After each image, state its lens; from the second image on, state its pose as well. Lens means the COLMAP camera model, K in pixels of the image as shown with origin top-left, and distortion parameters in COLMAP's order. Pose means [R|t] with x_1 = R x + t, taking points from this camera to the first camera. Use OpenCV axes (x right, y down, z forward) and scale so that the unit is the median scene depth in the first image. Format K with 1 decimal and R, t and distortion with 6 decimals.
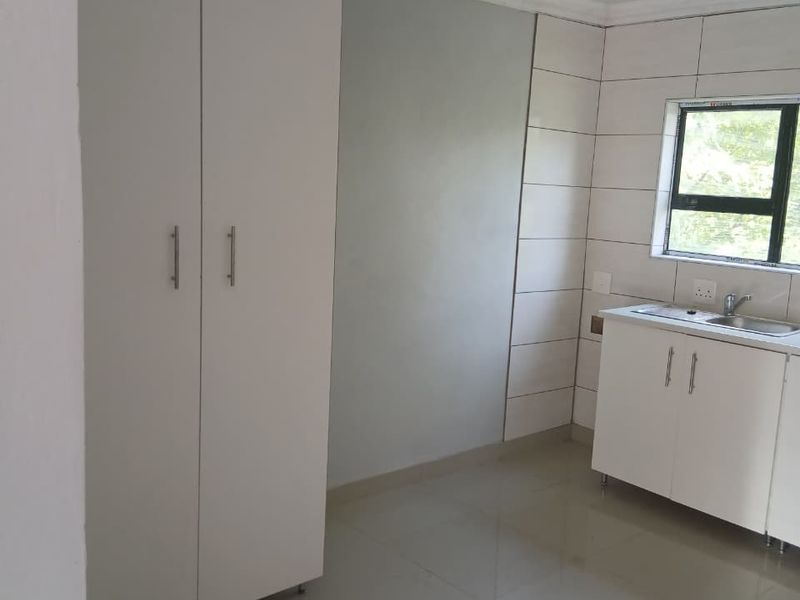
lens RADIAL K [[807.8, 0, 401.8], [0, 807.8, 295.9], [0, 0, 1]] dist [0.073941, 0.000000]
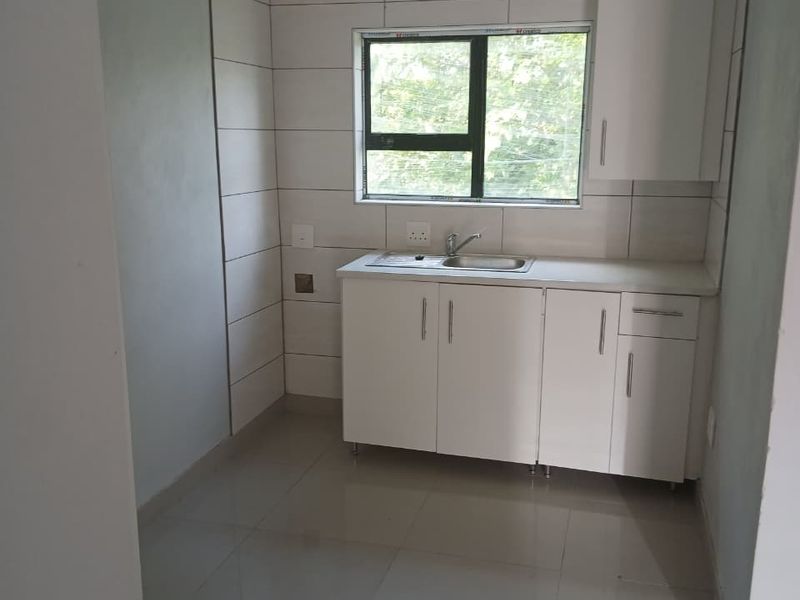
lens RADIAL K [[807.8, 0, 405.7], [0, 807.8, 303.6], [0, 0, 1]] dist [0.073941, 0.000000]
pose [[0.834471, -0.164328, 0.525980, -0.157765], [0.121203, 0.985860, 0.115716, -0.036429], [-0.537558, -0.032812, 0.842588, 0.195614]]
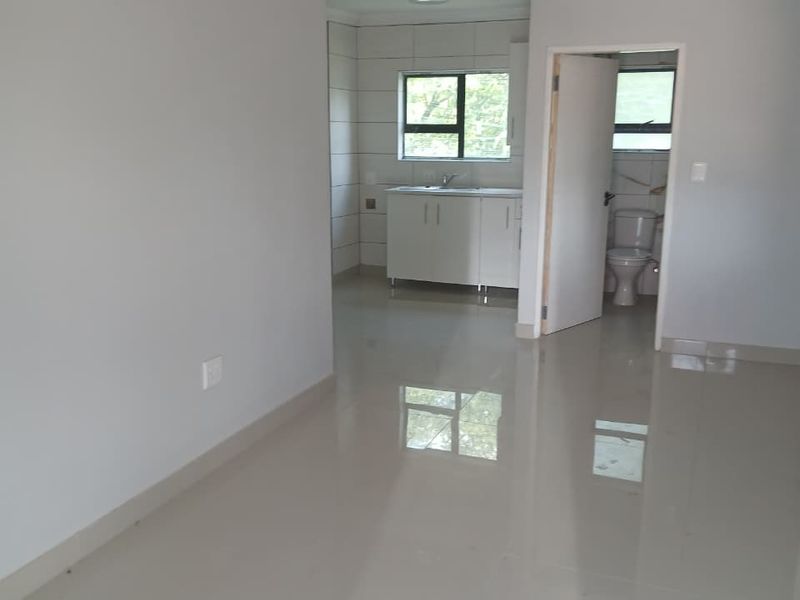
lens RADIAL K [[807.8, 0, 399.8], [0, 807.8, 299.2], [0, 0, 1]] dist [0.073941, 0.000000]
pose [[0.887143, -0.144654, 0.438237, -0.532900], [0.109756, 0.988492, 0.104098, 0.070617], [-0.448252, -0.044251, 0.892811, -0.622820]]
